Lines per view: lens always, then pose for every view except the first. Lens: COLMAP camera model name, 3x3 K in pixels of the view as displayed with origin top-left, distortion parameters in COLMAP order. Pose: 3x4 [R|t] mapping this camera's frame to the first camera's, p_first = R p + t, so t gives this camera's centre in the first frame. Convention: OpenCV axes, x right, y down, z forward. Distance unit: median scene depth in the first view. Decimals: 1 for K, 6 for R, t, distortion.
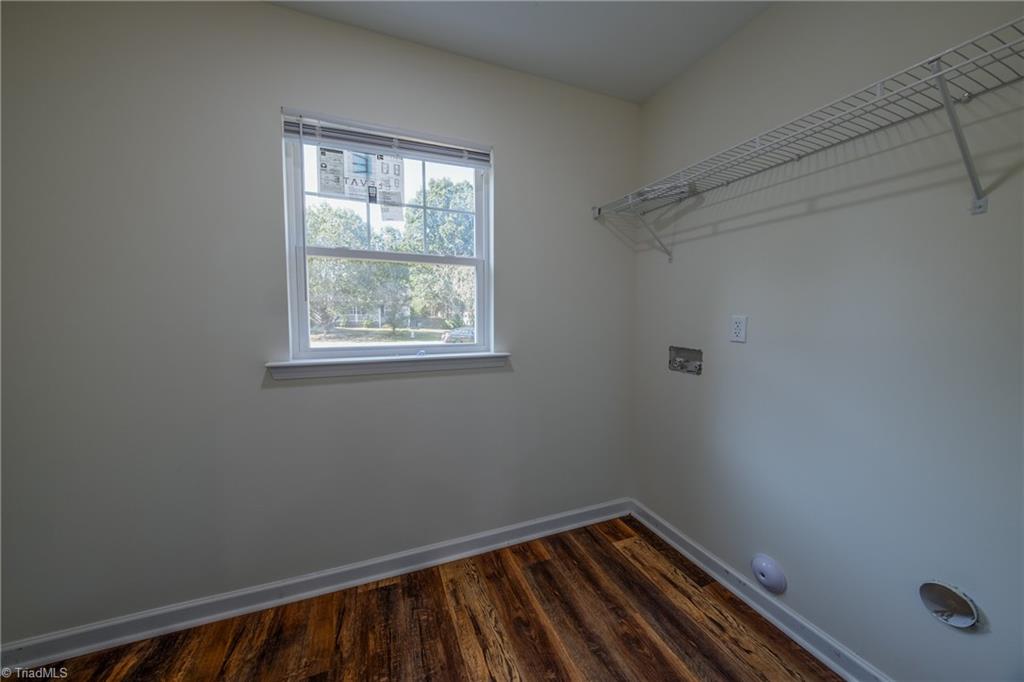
lens RADIAL K [[360.8, 0, 513.7], [0, 360.8, 329.5], [0, 0, 1]] dist [0.002181, 0.000155]
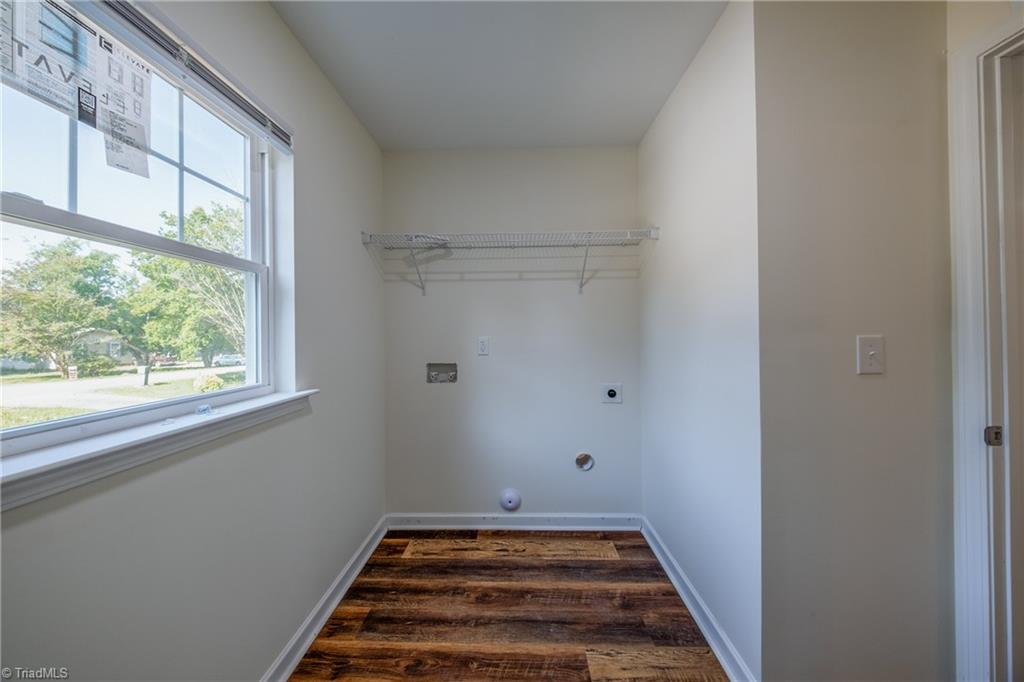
lens RADIAL K [[357.7, 0, 511.0], [0, 357.7, 329.6], [0, 0, 1]] dist [0.066870, -0.017348]
pose [[0.402824, 0.008024, 0.915242, -0.643005], [0.056383, 0.997845, -0.033564, -0.012811], [-0.913539, 0.065124, 0.401504, 0.269779]]
